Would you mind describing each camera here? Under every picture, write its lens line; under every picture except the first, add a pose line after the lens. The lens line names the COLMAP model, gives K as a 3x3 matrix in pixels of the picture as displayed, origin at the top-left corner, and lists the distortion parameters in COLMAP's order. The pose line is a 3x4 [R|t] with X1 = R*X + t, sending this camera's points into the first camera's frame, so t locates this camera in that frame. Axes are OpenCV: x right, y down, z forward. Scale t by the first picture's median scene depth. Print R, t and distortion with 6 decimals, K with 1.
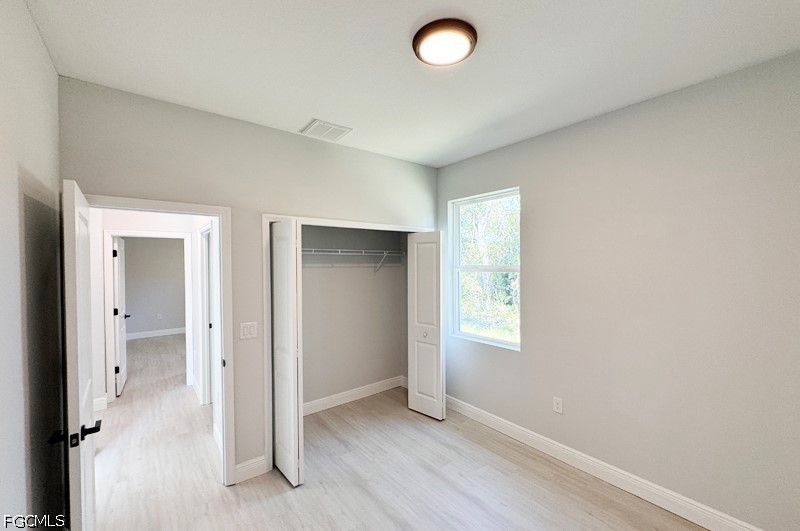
lens RADIAL K [[324.7, 0, 400.0], [0, 324.7, 265.5], [0, 0, 1]] dist [-0.003013, 0.000014]
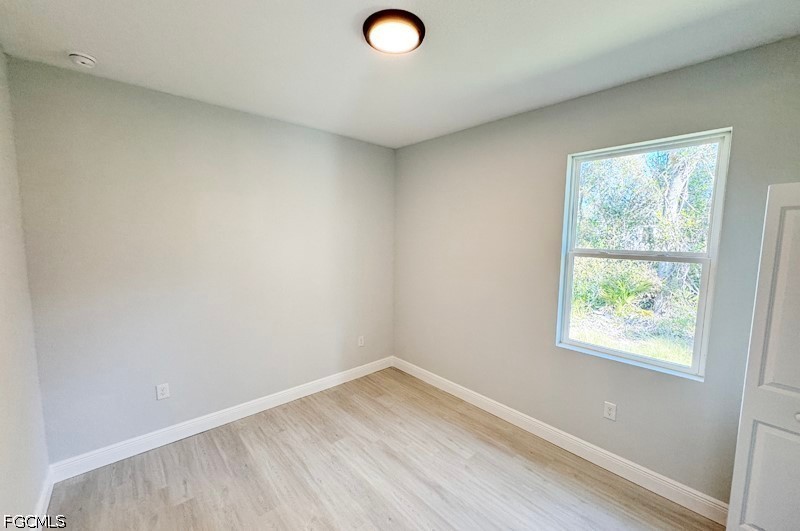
lens RADIAL K [[335.2, 0, 400.0], [0, 335.2, 265.5], [0, 0, 1]] dist [-0.002347, -0.000037]
pose [[0.997937, 0.033313, 0.054876, -0.281296], [-0.037498, 0.996319, 0.077089, -0.003890], [-0.052105, -0.078988, 0.995513, 0.353067]]
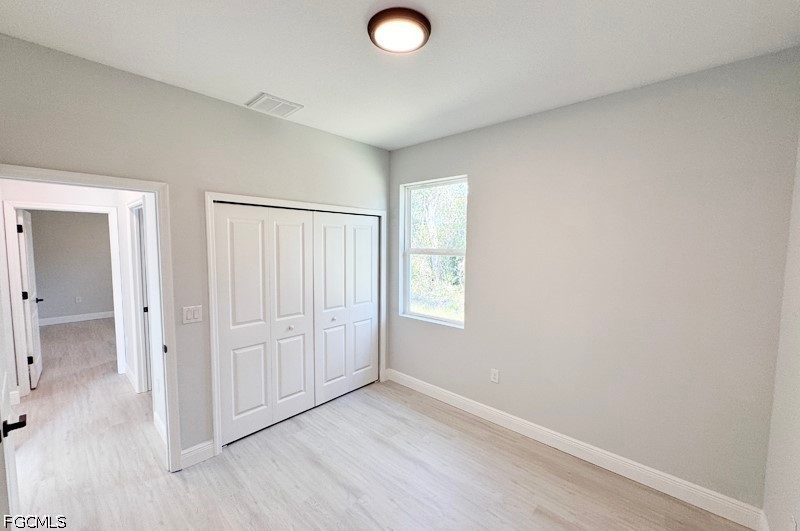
lens RADIAL K [[327.9, 0, 400.5], [0, 327.9, 265.1], [0, 0, 1]] dist [-0.001435, -0.000031]
pose [[0.988277, 0.005055, 0.152585, -0.006979], [-0.014779, 0.997926, 0.062659, -0.013291], [-0.151951, -0.064179, 0.986302, -0.033724]]
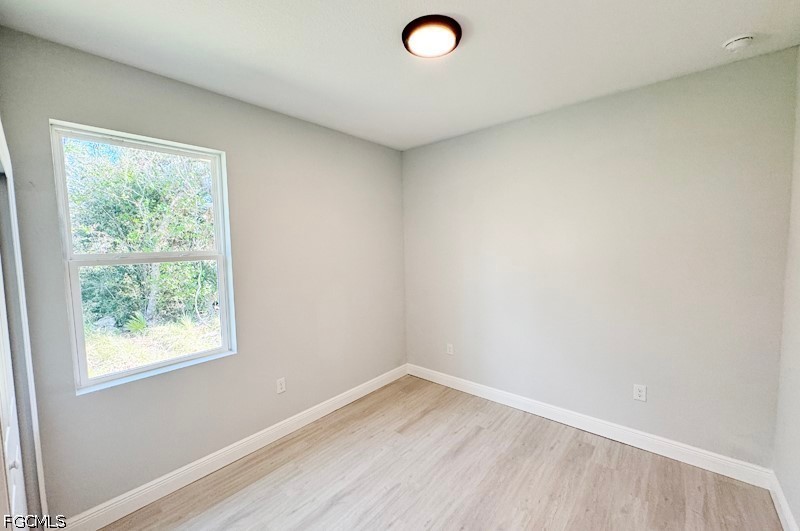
lens RADIAL K [[320.8, 0, 400.0], [0, 320.8, 265.5], [0, 0, 1]] dist [-0.000827, -0.000190]
pose [[-0.198813, -0.046358, 0.978940, -0.488041], [0.030750, 0.998094, 0.053510, 0.006654], [-0.979555, 0.040741, -0.197008, 0.702806]]
